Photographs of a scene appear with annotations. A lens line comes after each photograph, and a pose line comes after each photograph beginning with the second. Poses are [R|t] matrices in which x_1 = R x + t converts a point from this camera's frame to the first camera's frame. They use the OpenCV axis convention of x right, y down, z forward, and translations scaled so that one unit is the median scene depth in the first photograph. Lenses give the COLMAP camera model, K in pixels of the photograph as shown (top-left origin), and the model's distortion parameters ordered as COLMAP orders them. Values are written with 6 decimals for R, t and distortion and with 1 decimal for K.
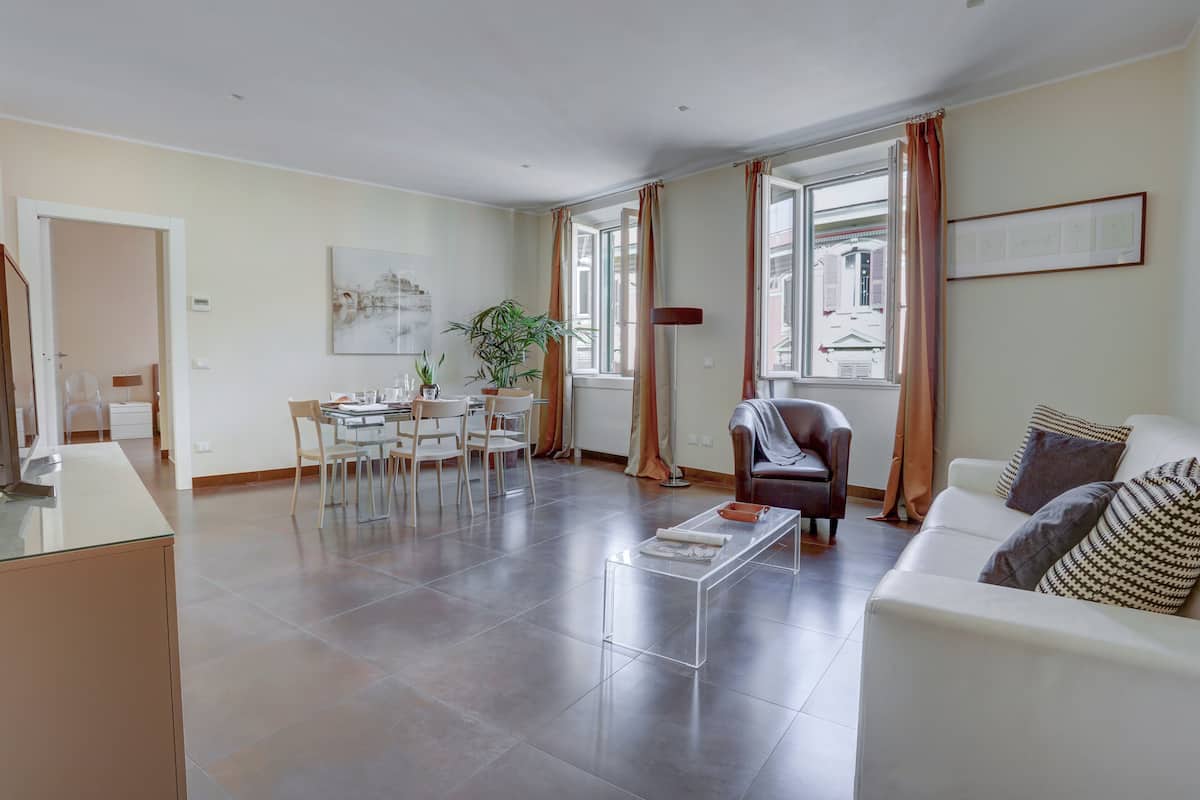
lens RADIAL K [[664.1, 0, 600.0], [0, 664.1, 400.0], [0, 0, 1]] dist [-0.033387, -0.000162]
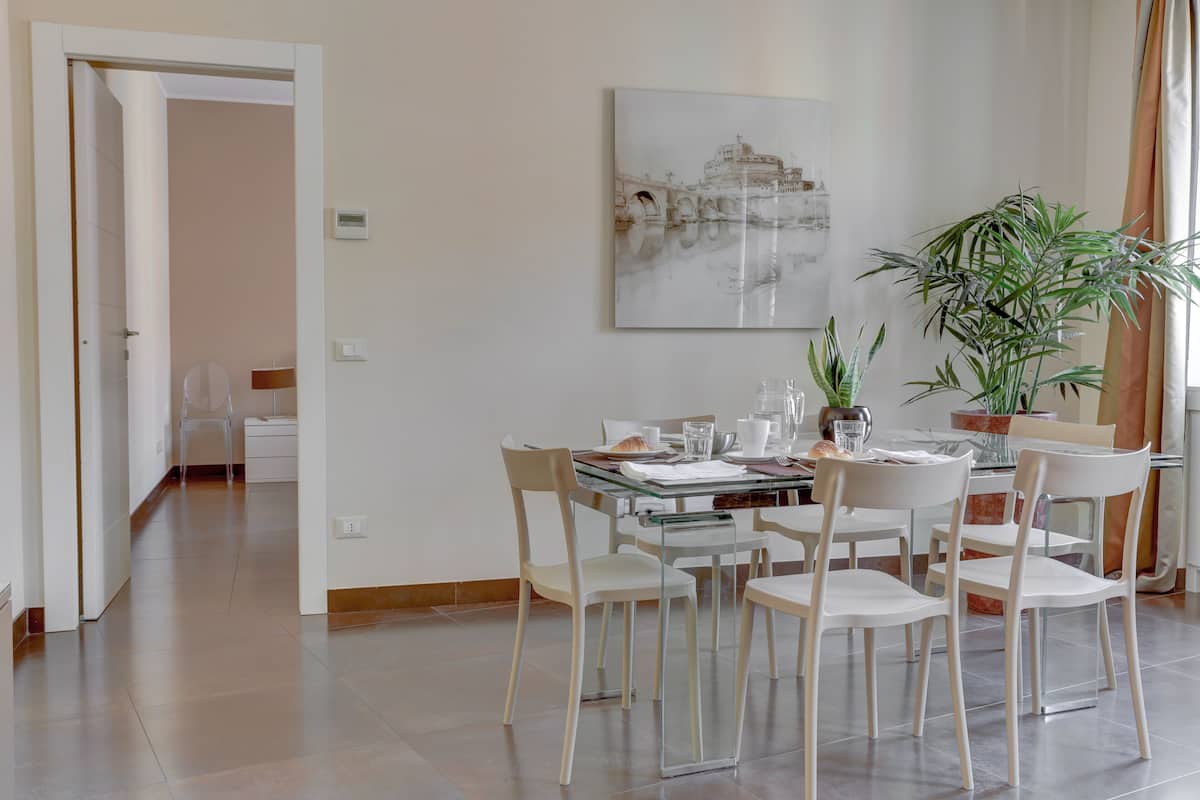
lens RADIAL K [[1154.1, 0, 600.0], [0, 1154.1, 400.0], [0, 0, 1]] dist [0.020257, 0.006750]
pose [[0.921334, 0.017278, -0.388387, -0.107671], [-0.021004, 0.999765, -0.005350, -0.017558], [0.388203, 0.013087, 0.921481, 0.277054]]
